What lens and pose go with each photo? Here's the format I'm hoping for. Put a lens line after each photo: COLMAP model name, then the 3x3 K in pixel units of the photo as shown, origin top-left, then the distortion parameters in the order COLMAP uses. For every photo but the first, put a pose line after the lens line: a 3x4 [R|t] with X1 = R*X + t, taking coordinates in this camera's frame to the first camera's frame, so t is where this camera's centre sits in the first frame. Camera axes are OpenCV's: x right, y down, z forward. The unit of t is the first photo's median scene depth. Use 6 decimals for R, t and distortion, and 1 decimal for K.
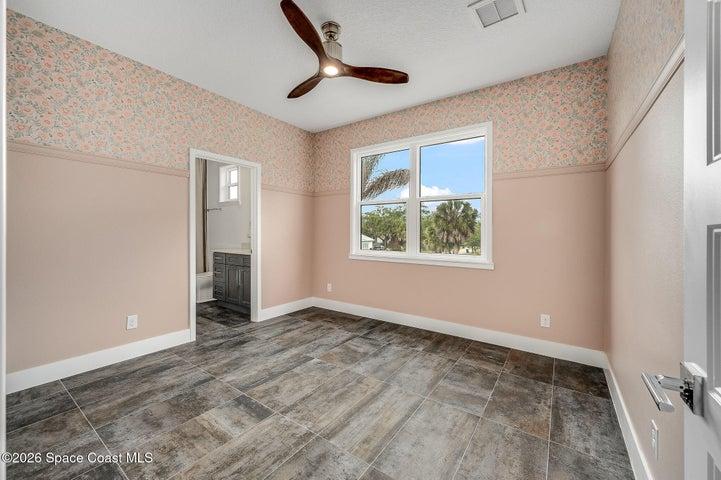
lens RADIAL K [[286.9, 0, 362.6], [0, 286.9, 228.4], [0, 0, 1]] dist [0.001698, 0.000245]
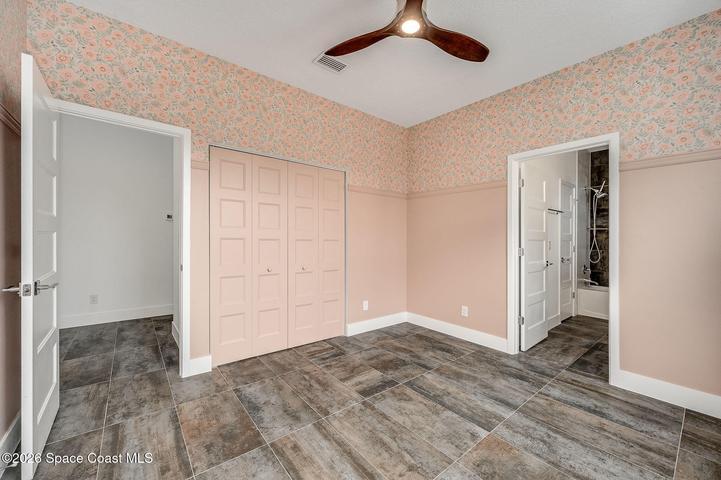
lens RADIAL K [[285.4, 0, 359.1], [0, 285.4, 238.3], [0, 0, 1]] dist [0.000879, 0.000117]
pose [[-0.278977, -0.014201, -0.960193, 0.514914], [-0.000353, 0.999892, -0.014685, 0.019679], [0.960298, -0.003758, -0.278952, 0.844599]]
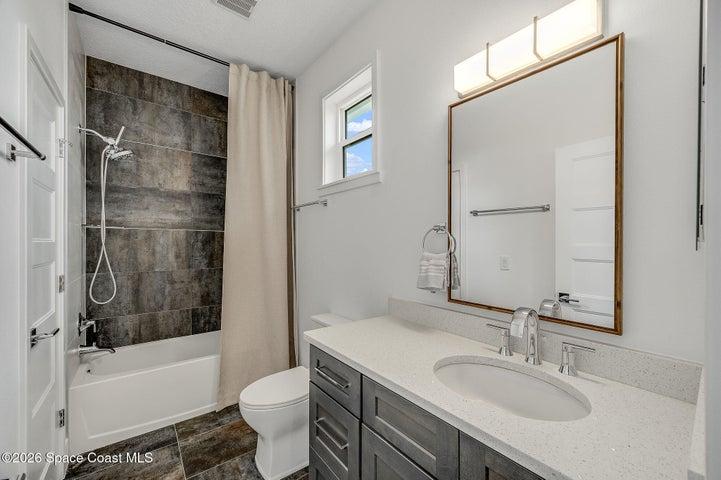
lens RADIAL K [[292.4, 0, 363.4], [0, 292.4, 239.8], [0, 0, 1]] dist [0.002326, 0.000263]
pose [[0.958639, 0.000680, -0.284626, -0.616722], [0.000258, 0.999995, 0.003258, -0.030618], [0.284626, -0.003197, 0.958633, 1.175556]]
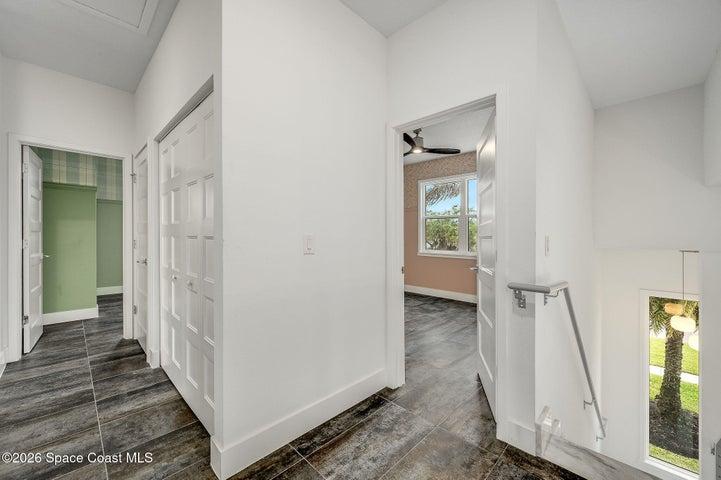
lens RADIAL K [[286.9, 0, 362.6], [0, 286.9, 228.4], [0, 0, 1]] dist [0.001698, 0.000245]
pose [[0.986954, -0.002743, -0.160980, -0.129797], [0.000043, 0.999859, -0.016775, -0.013076], [0.161003, 0.016549, 0.986815, -0.713328]]
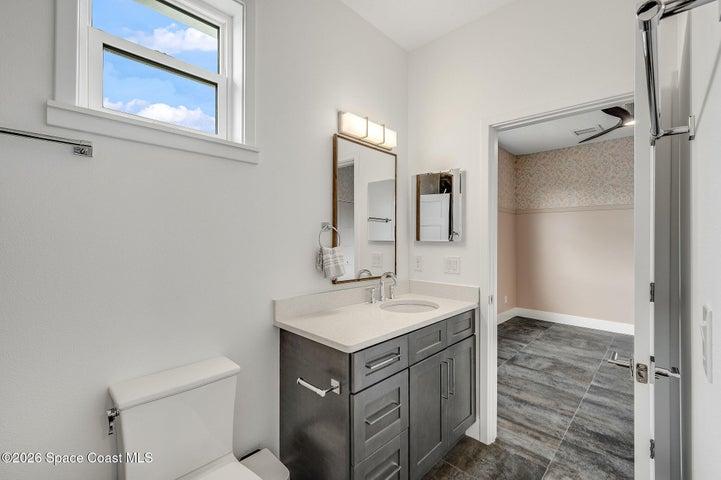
lens RADIAL K [[311.6, 0, 359.5], [0, 311.6, 244.6], [0, 0, 1]] dist [0.001413, 0.000066]
pose [[0.160436, -0.019553, 0.986853, -1.234749], [-0.013555, 0.999666, 0.022010, -0.025727], [-0.986953, -0.016908, 0.160117, 1.510777]]
